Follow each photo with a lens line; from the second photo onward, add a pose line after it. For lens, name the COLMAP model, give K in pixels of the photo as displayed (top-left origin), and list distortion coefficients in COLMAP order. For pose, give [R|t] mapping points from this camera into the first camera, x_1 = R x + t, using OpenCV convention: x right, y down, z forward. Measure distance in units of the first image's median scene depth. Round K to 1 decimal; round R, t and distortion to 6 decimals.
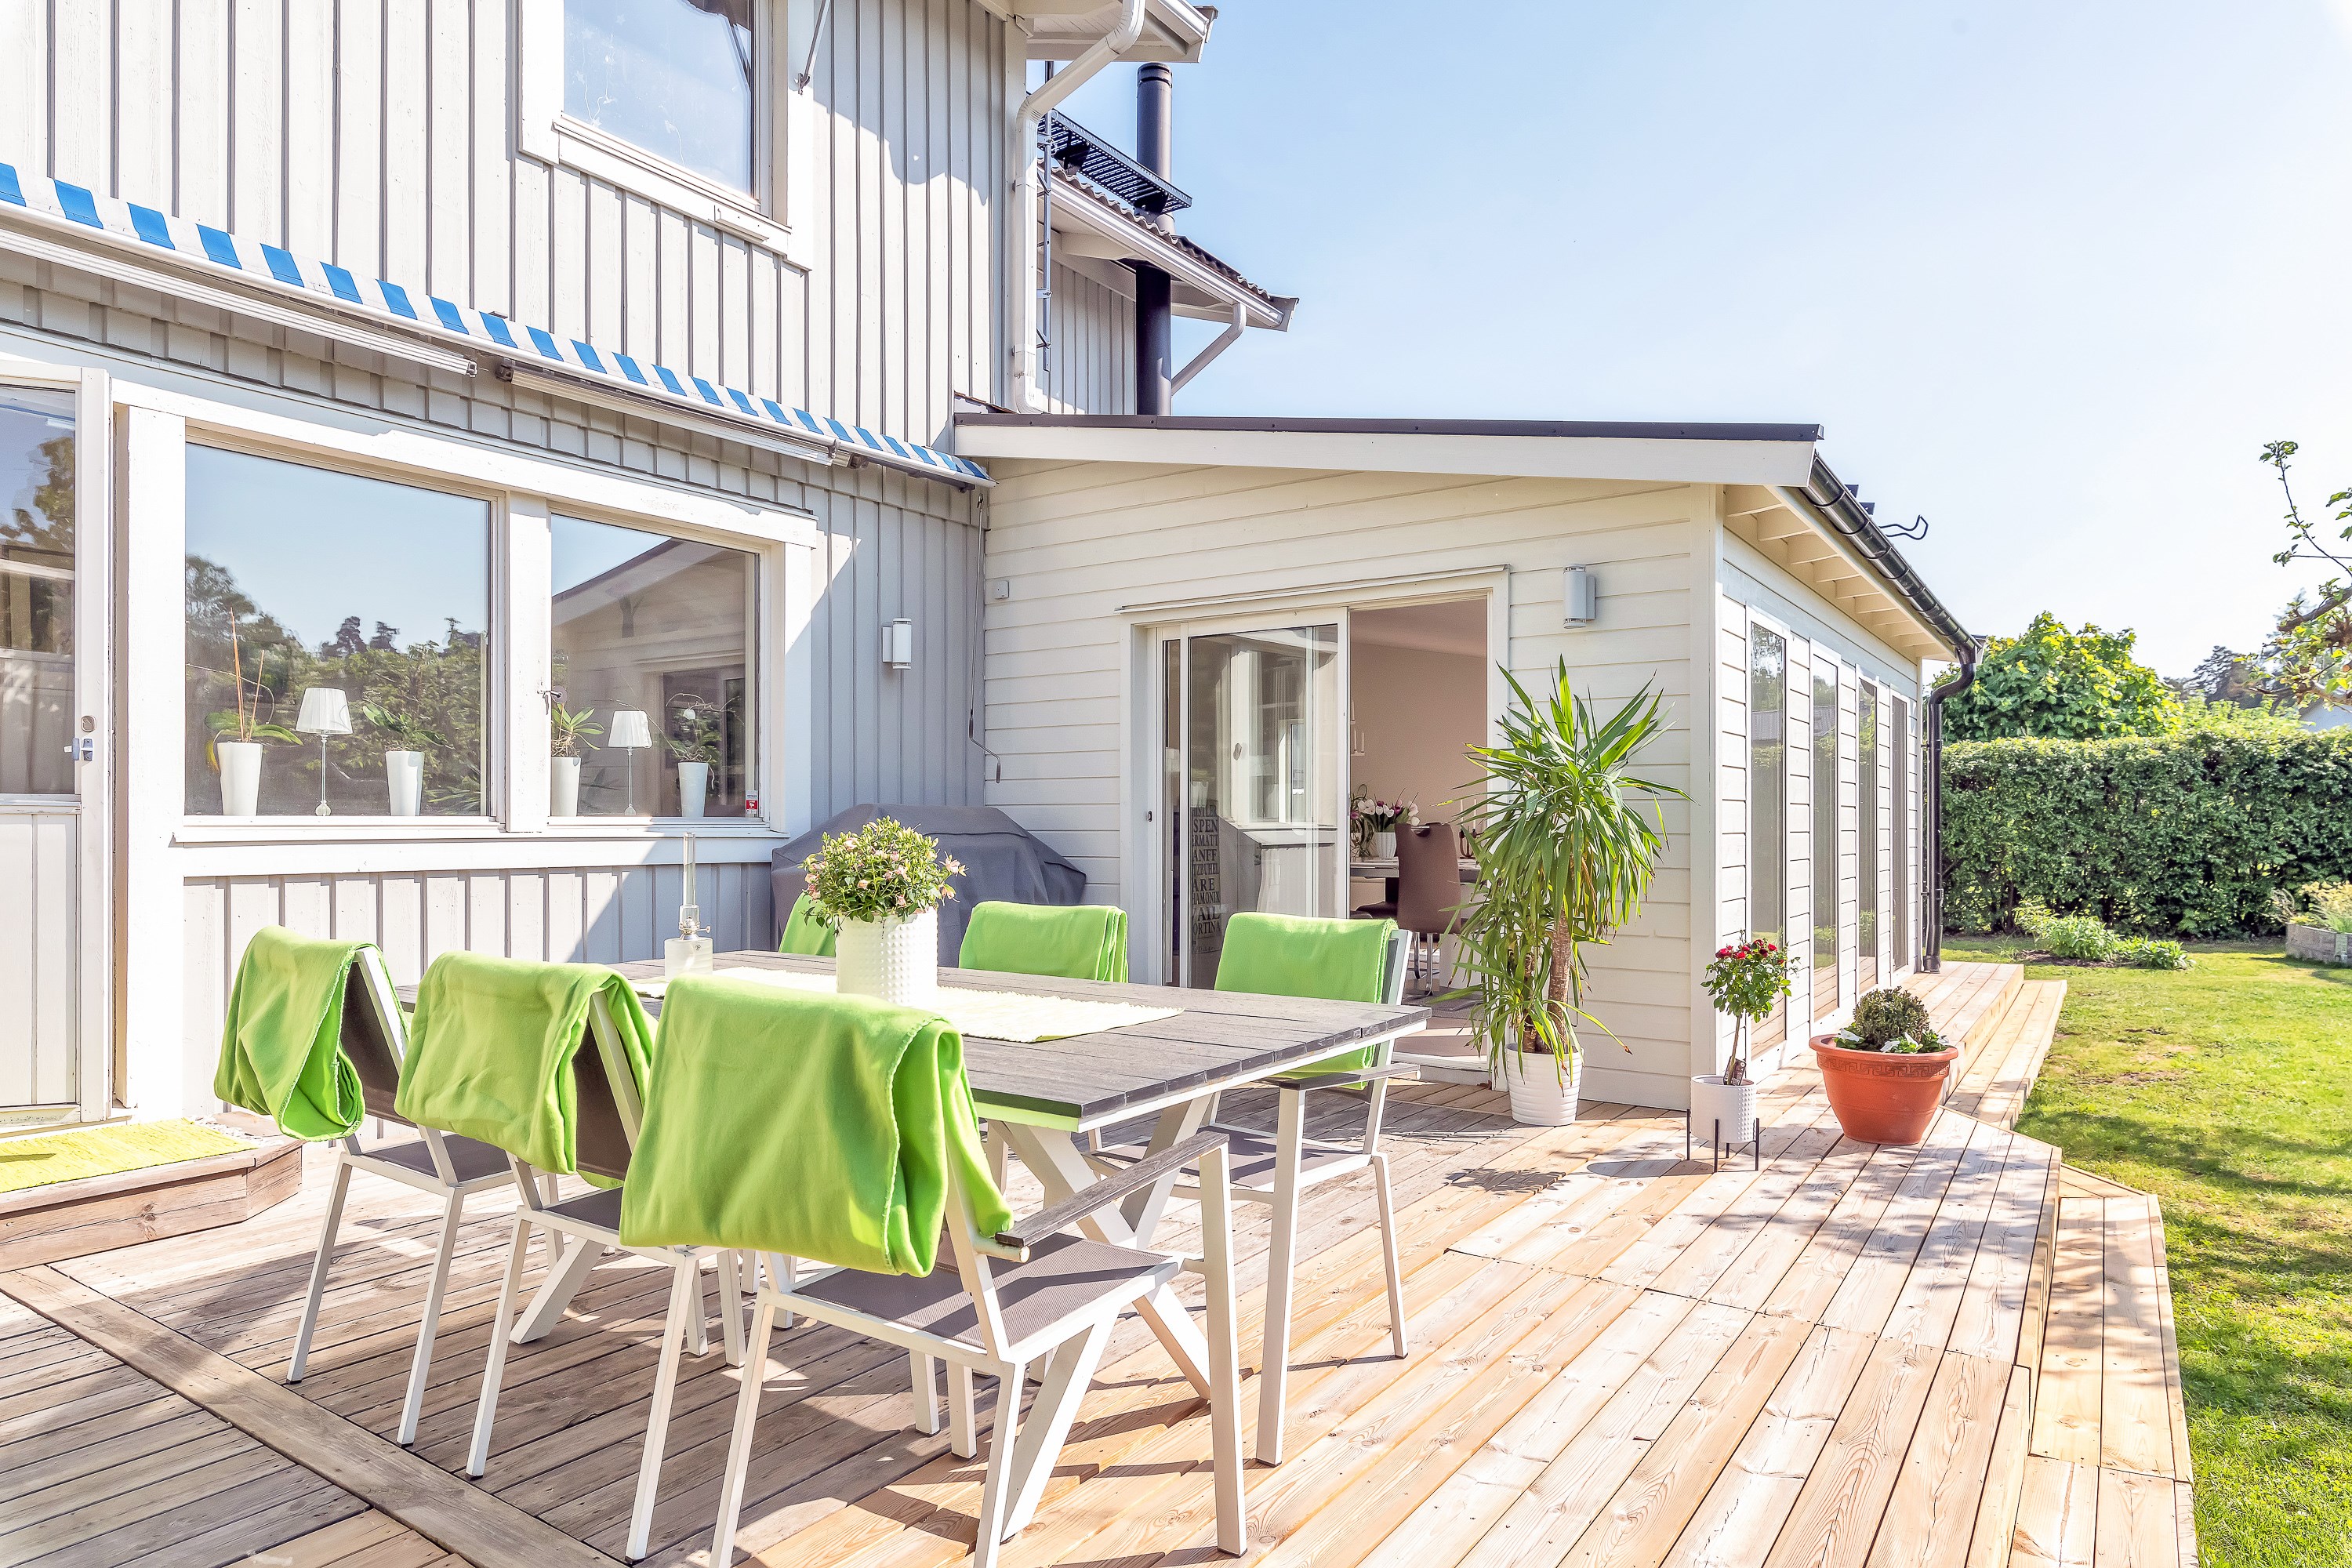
lens RADIAL K [[1345.8, 0, 1184.1], [0, 1345.8, 820.3], [0, 0, 1]] dist [0.006669, -0.001714]
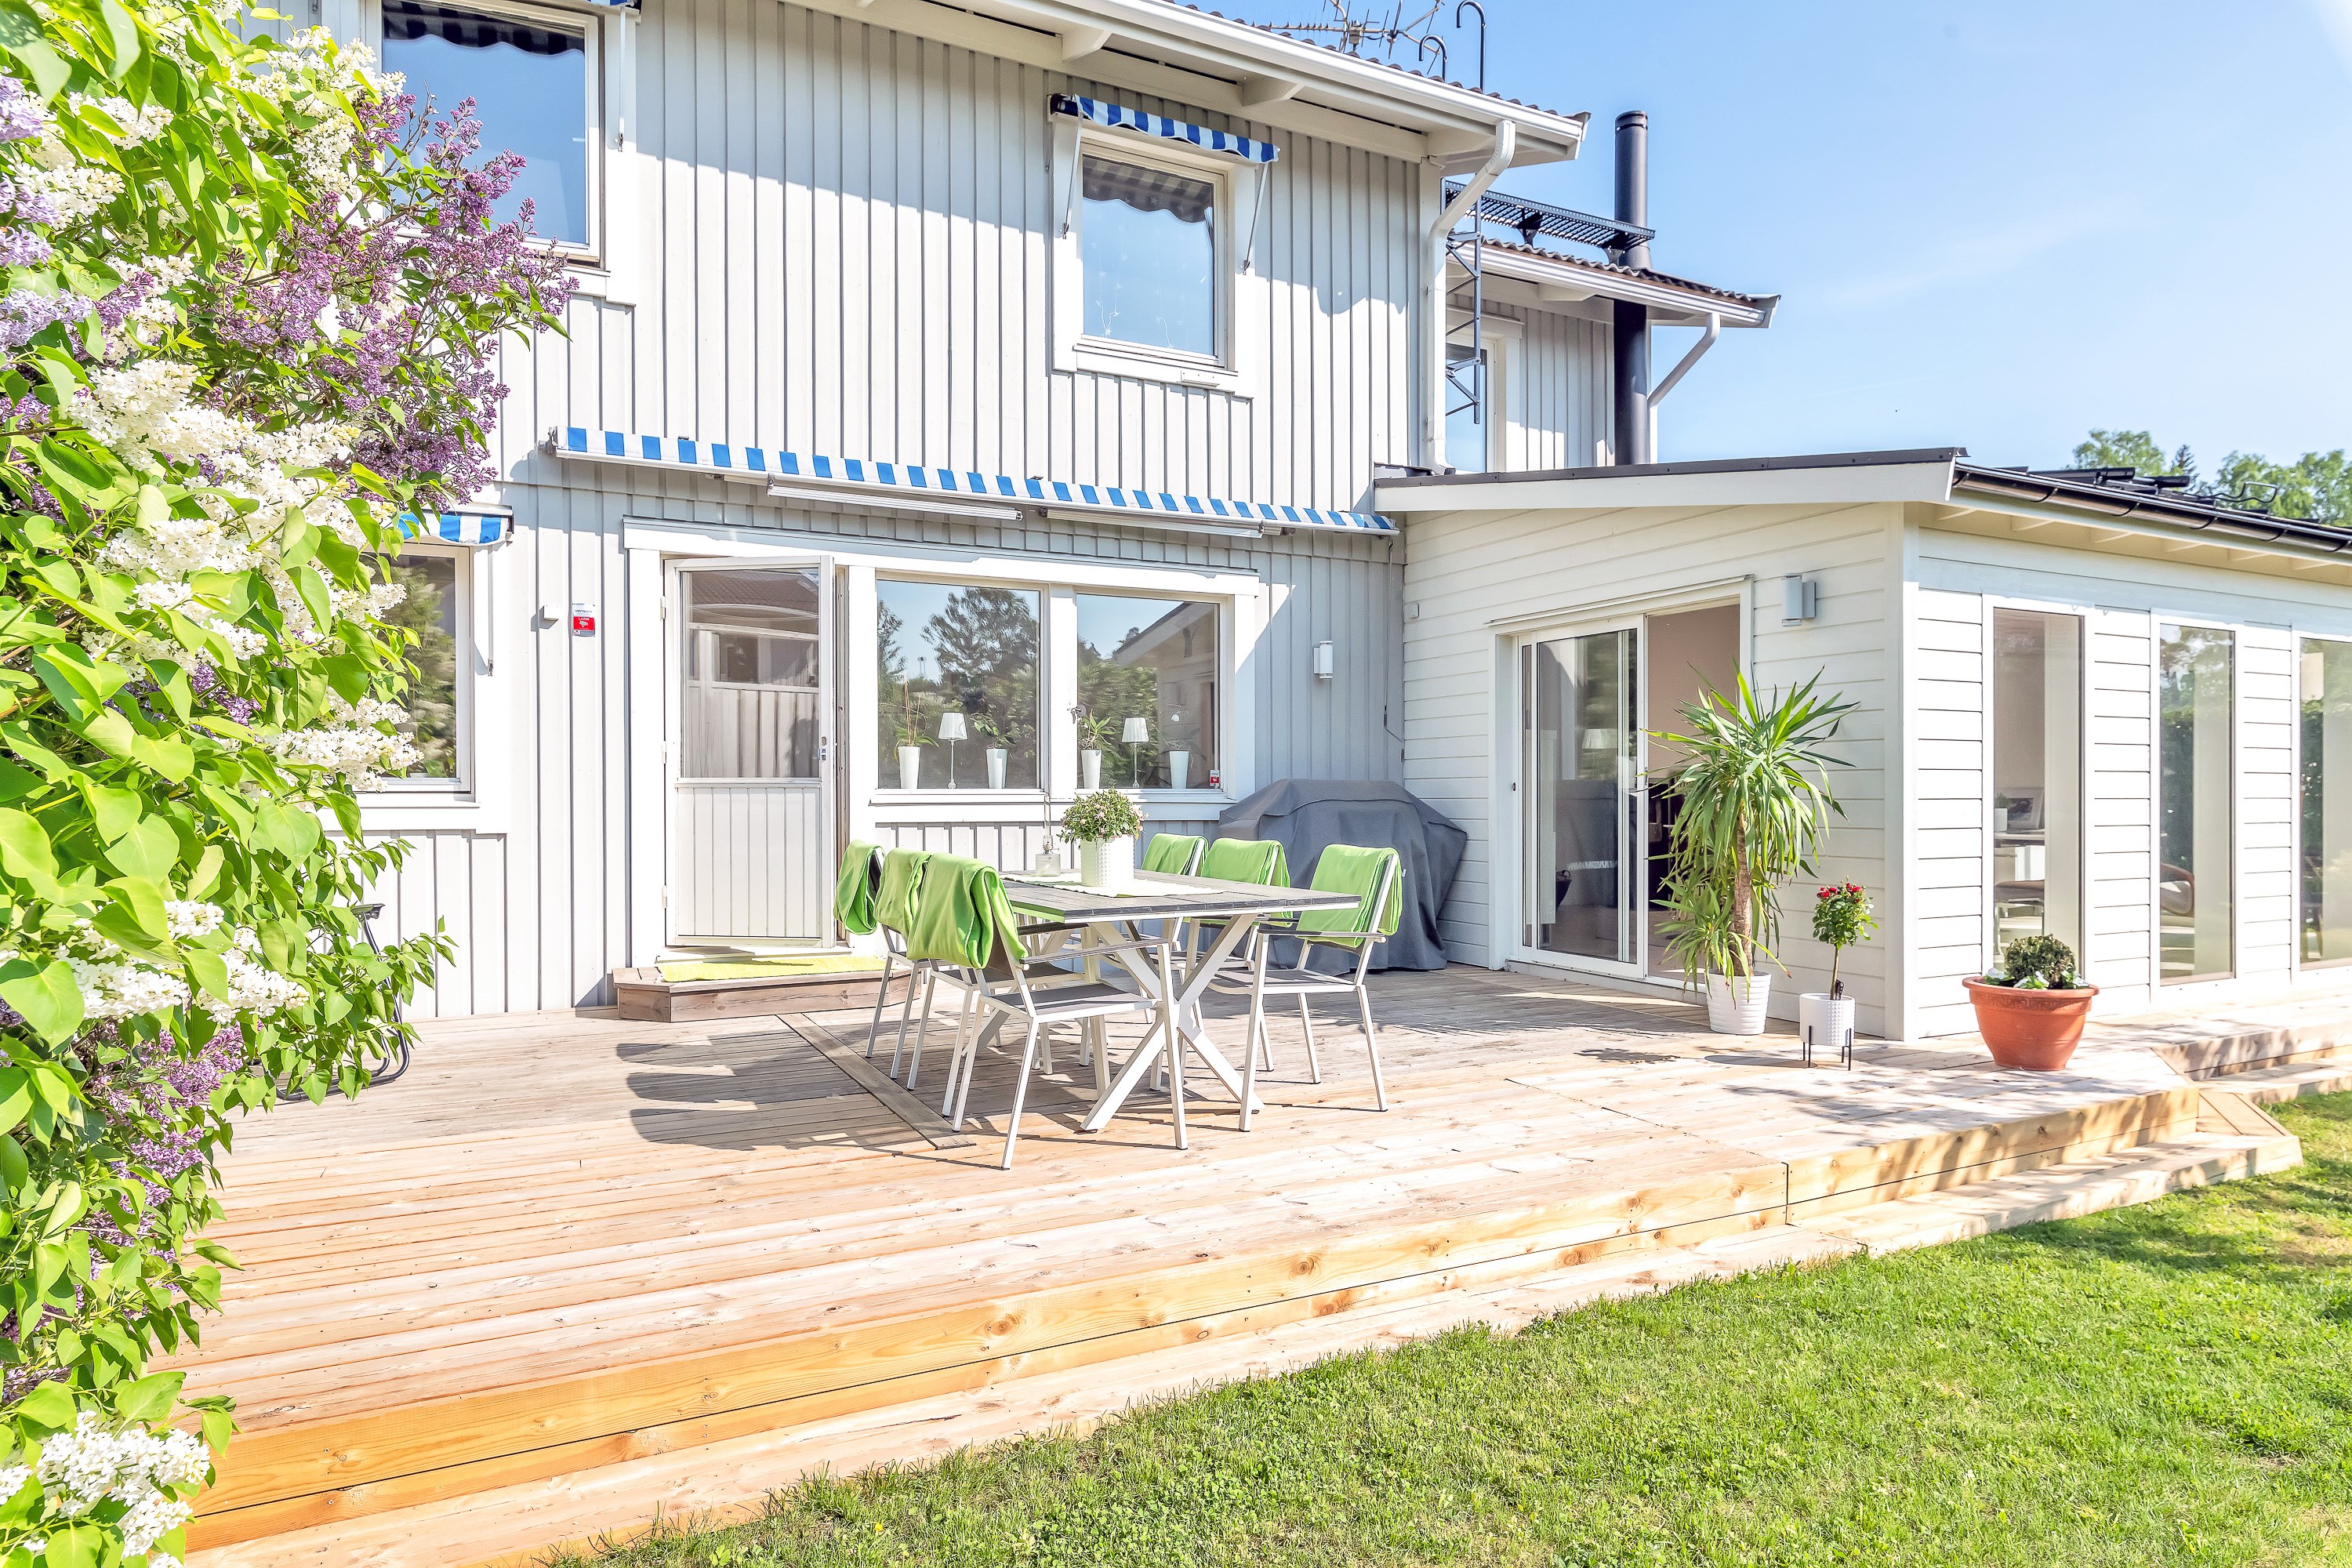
lens RADIAL K [[1345.8, 0, 1208.8], [0, 1345.8, 802.2], [0, 0, 1]] dist [0.006669, -0.001714]
pose [[0.878990, 0.000131, -0.476841, 0.354705], [0.002479, 0.999985, 0.004843, 0.004853], [0.476834, -0.005439, 0.878976, -0.257896]]
